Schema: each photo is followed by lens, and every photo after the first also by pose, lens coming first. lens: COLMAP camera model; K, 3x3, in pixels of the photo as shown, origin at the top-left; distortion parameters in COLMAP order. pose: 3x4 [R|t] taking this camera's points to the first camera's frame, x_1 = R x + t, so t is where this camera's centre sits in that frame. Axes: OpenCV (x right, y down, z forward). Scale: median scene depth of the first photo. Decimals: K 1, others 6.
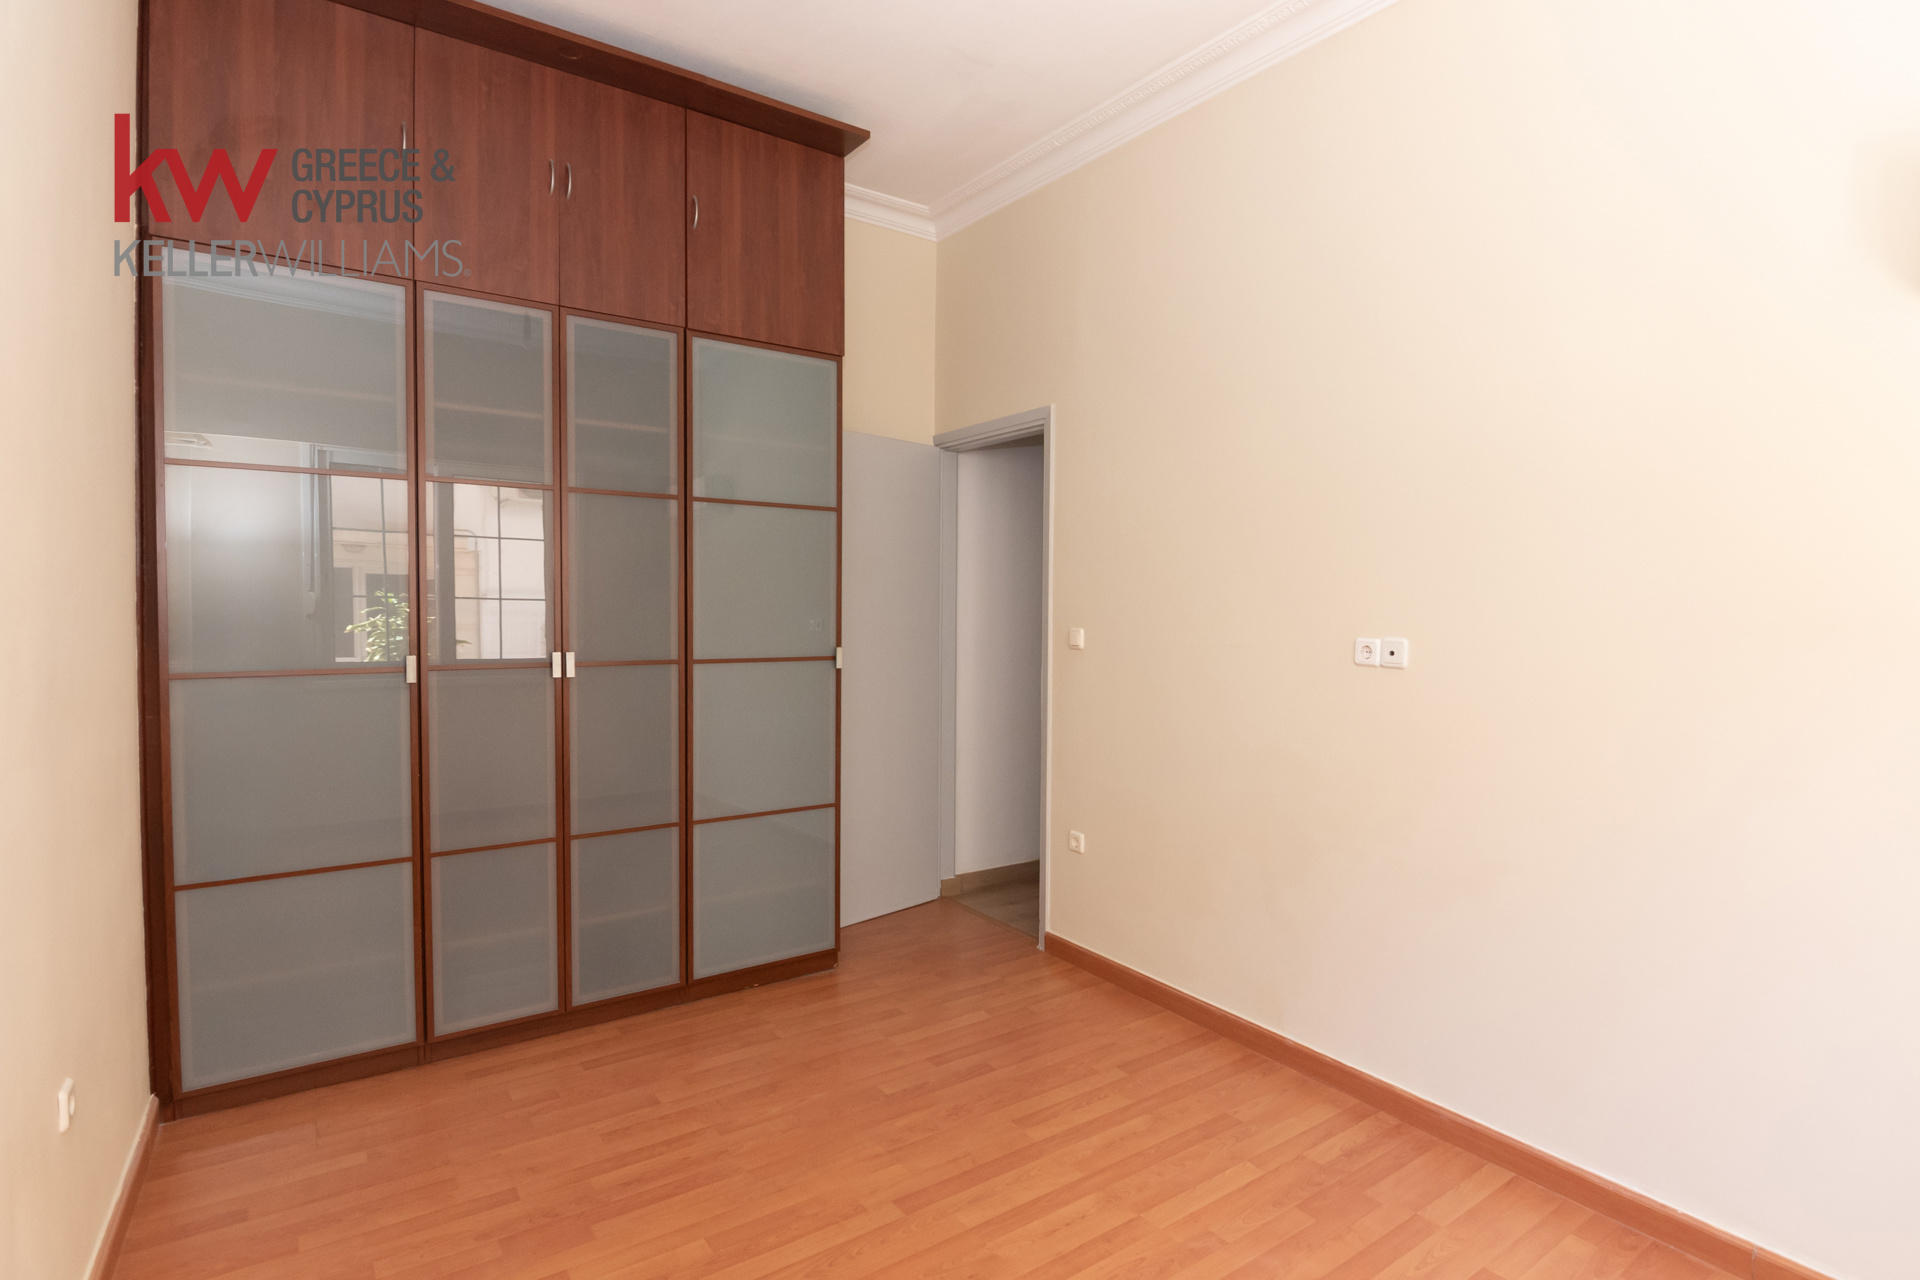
lens RADIAL K [[969.1, 0, 988.0], [0, 969.1, 641.7], [0, 0, 1]] dist [-0.000298, -0.015939]
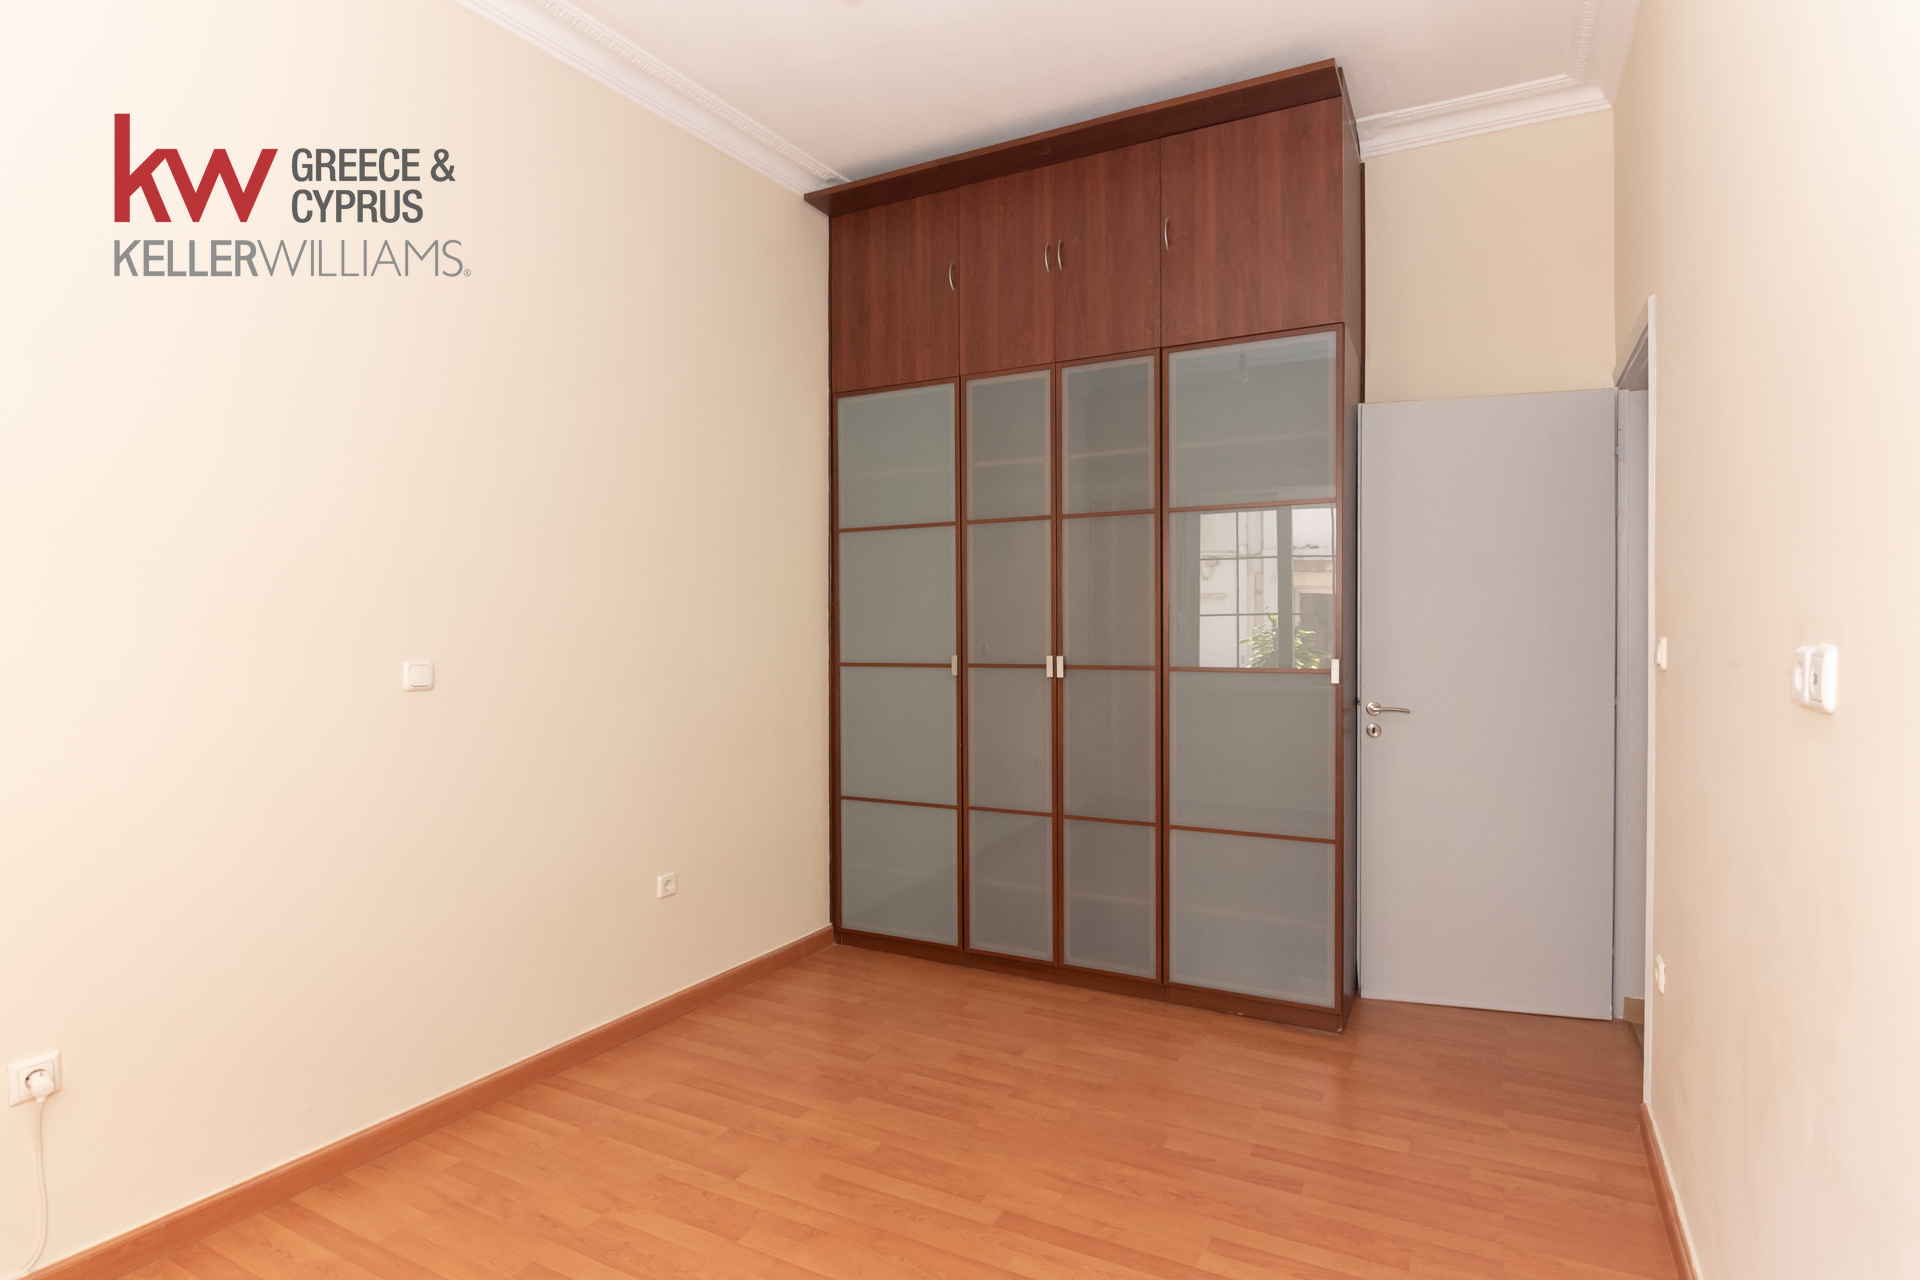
lens RADIAL K [[977.7, 0, 960.0], [0, 977.7, 640.0], [0, 0, 1]] dist [-0.001145, -0.013112]
pose [[0.436702, 0.001082, -0.899606, 0.570939], [-0.022574, 0.999698, -0.009756, 0.005786], [0.899323, 0.024568, 0.436594, 0.376217]]
